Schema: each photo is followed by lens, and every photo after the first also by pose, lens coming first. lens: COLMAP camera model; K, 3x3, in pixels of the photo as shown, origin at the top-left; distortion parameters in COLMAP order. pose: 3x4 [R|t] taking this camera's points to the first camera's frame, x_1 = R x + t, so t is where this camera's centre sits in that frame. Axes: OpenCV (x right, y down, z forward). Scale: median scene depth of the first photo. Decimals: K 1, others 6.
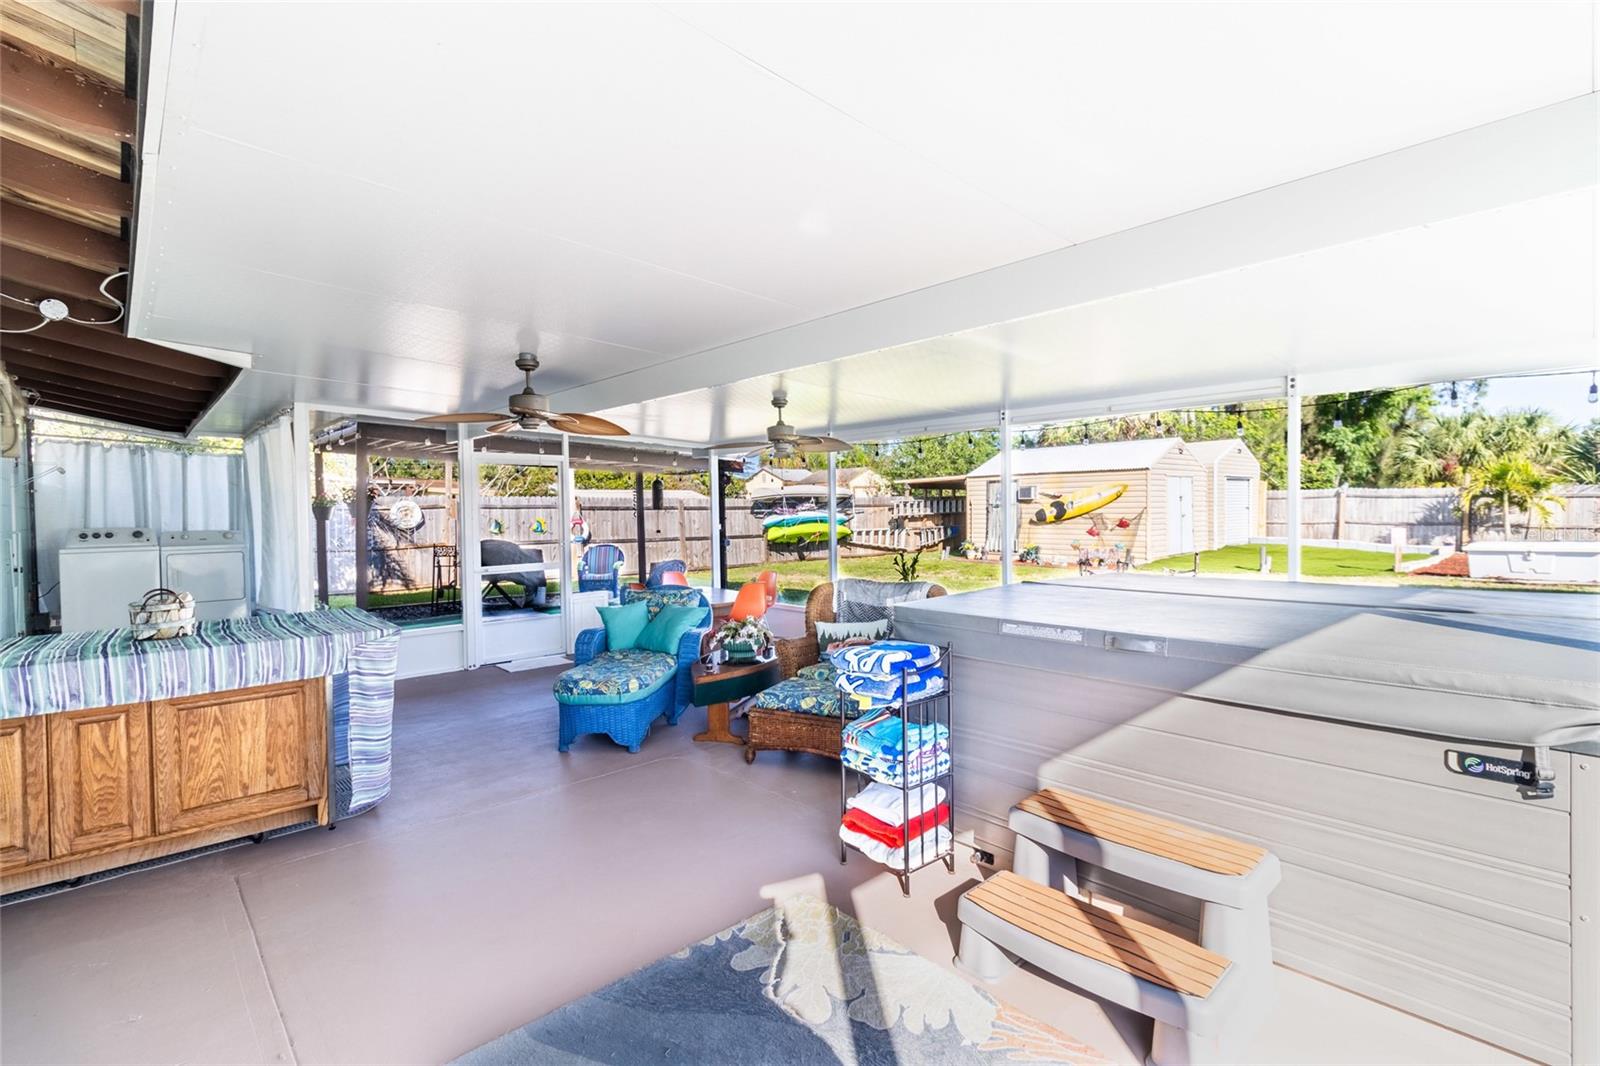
lens RADIAL K [[750.5, 0, 805.3], [0, 750.5, 524.0], [0, 0, 1]] dist [0.009792, 0.000528]
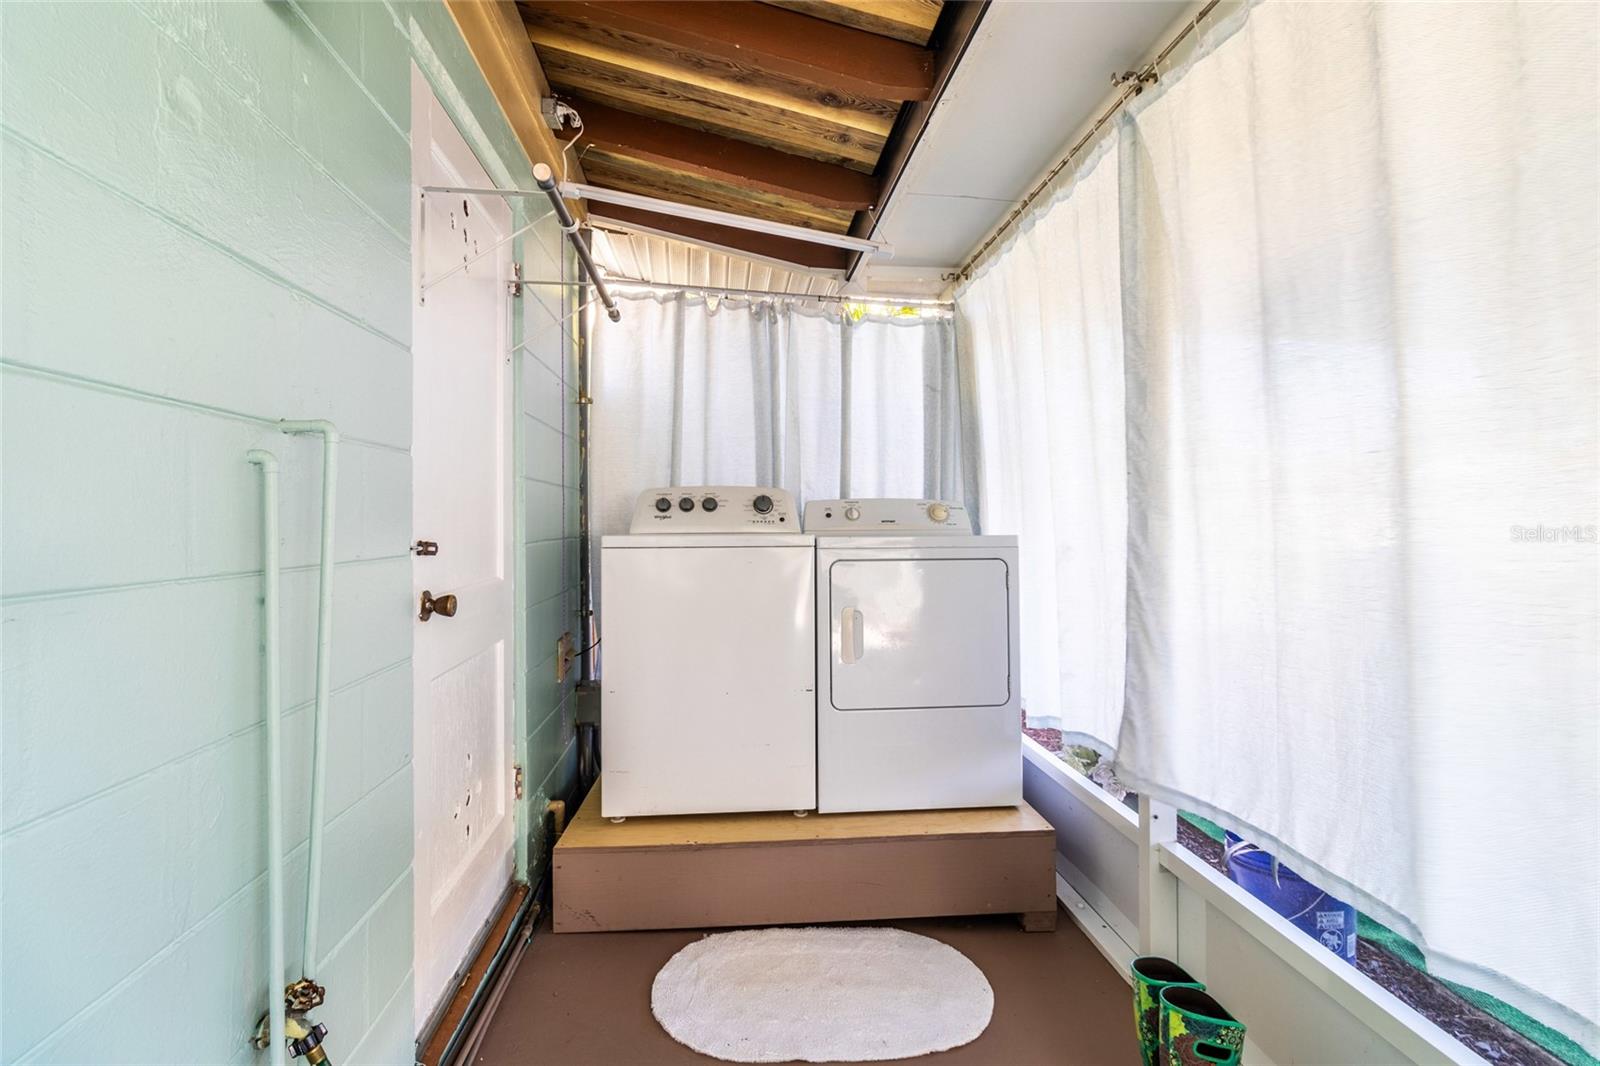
lens RADIAL K [[750.5, 0, 800.7], [0, 750.5, 525.3], [0, 0, 1]] dist [0.009792, 0.000528]
pose [[0.800946, 0.016800, -0.598501, -0.273737], [-0.021362, 0.999772, -0.000524, 0.010630], [0.598356, 0.013205, 0.801122, 0.302503]]
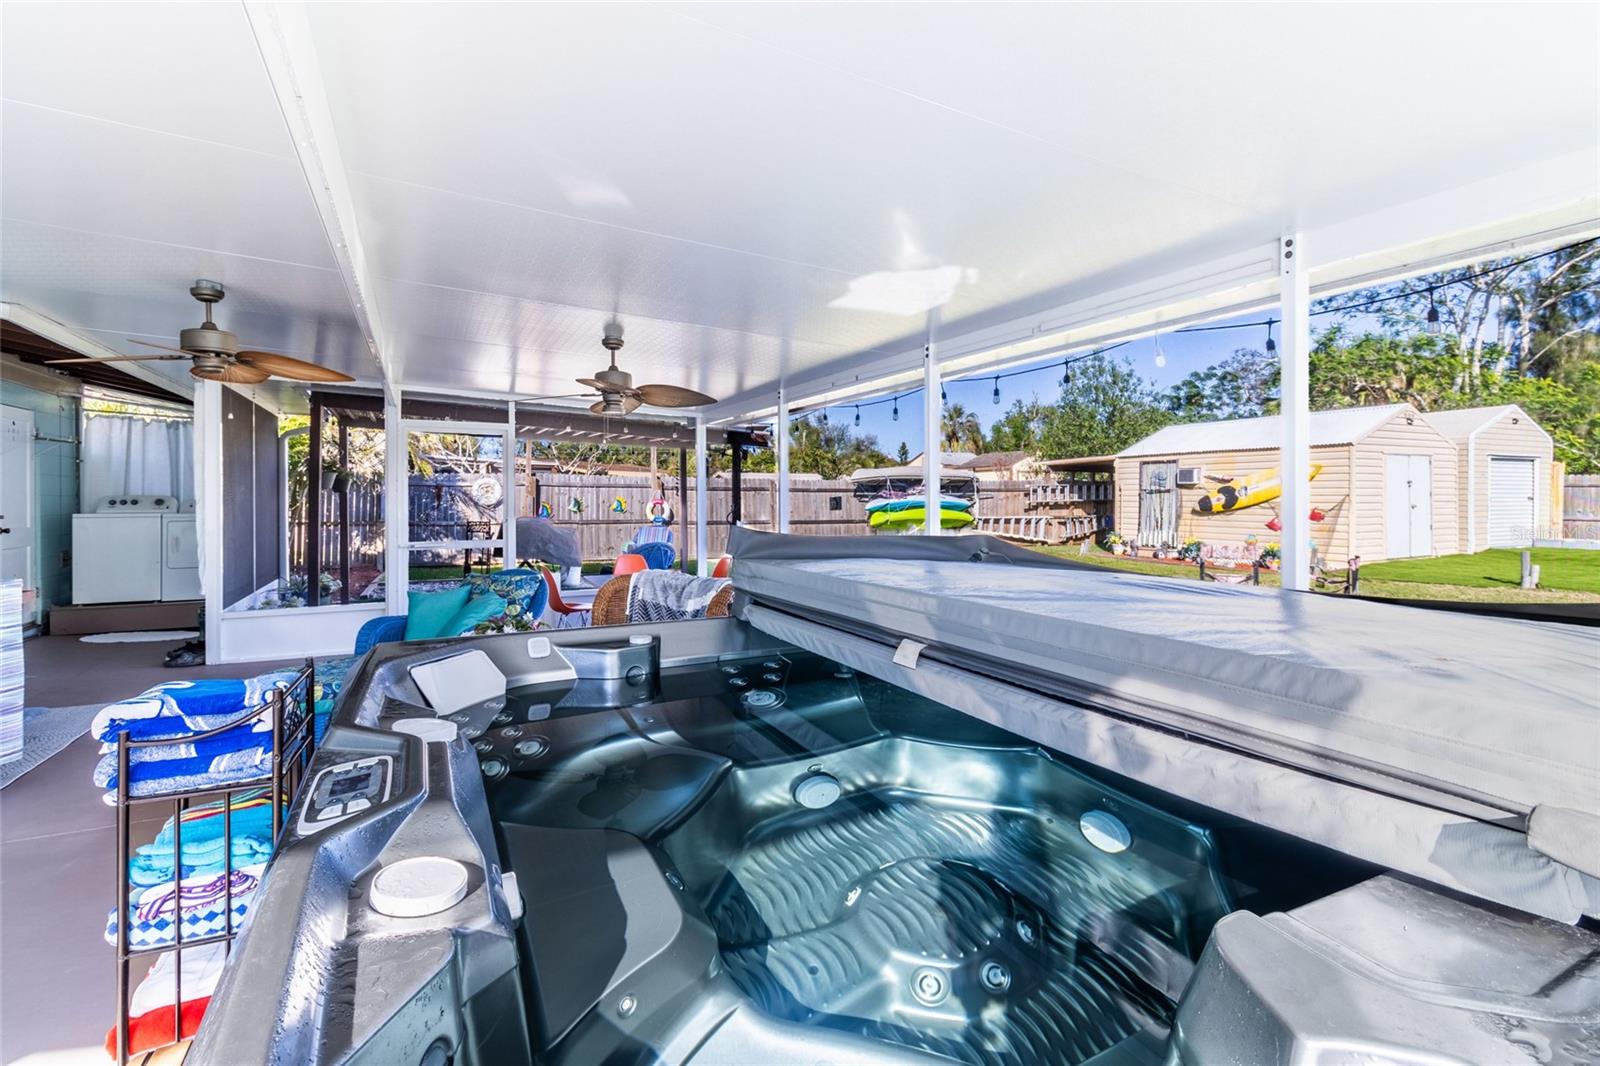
lens RADIAL K [[750.5, 0, 786.7], [0, 750.5, 504.8], [0, 0, 1]] dist [0.009792, 0.000528]
pose [[0.958451, 0.016564, -0.284775, 0.120345], [-0.018919, 0.999806, -0.005519, 0.002951], [0.284629, 0.010678, 0.958578, 0.097062]]
